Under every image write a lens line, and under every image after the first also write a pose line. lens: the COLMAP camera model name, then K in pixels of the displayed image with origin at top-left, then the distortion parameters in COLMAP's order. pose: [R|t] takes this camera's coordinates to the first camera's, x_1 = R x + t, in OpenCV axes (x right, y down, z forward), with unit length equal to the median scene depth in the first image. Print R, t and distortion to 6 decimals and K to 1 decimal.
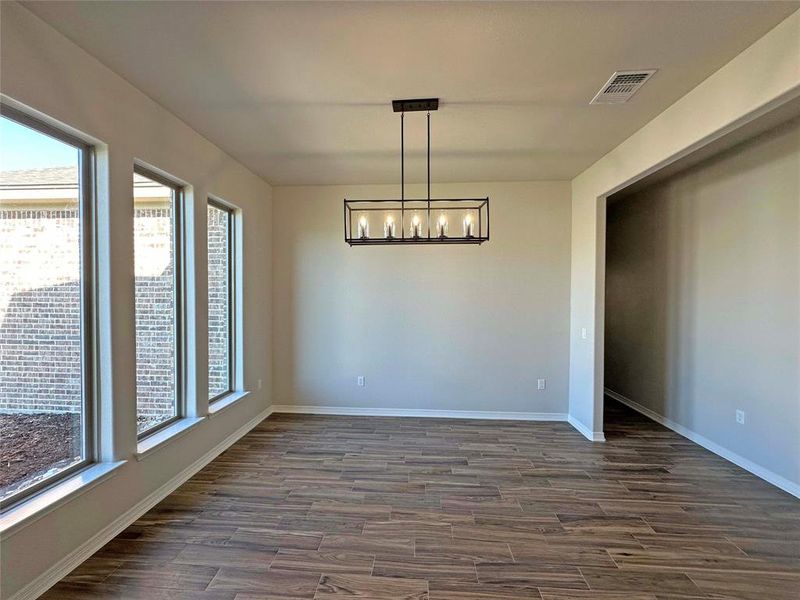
lens RADIAL K [[318.9, 0, 378.4], [0, 318.9, 285.0], [0, 0, 1]] dist [0.000442, 0.000187]
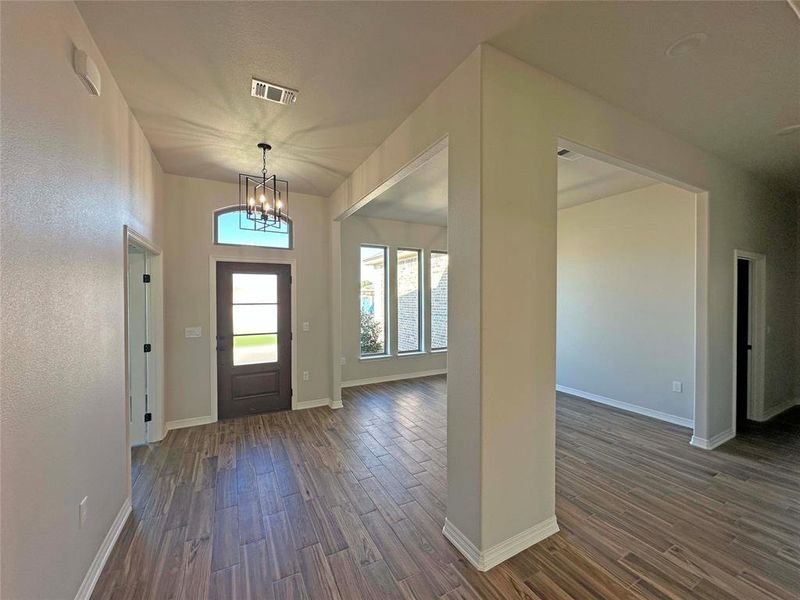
lens RADIAL K [[318.9, 0, 401.5], [0, 318.9, 298.8], [0, 0, 1]] dist [0.000442, 0.000187]
pose [[0.522368, -0.005094, -0.852705, 1.148334], [0.010380, 0.999946, 0.000386, 0.049514], [0.852657, -0.009053, 0.522392, -0.256454]]
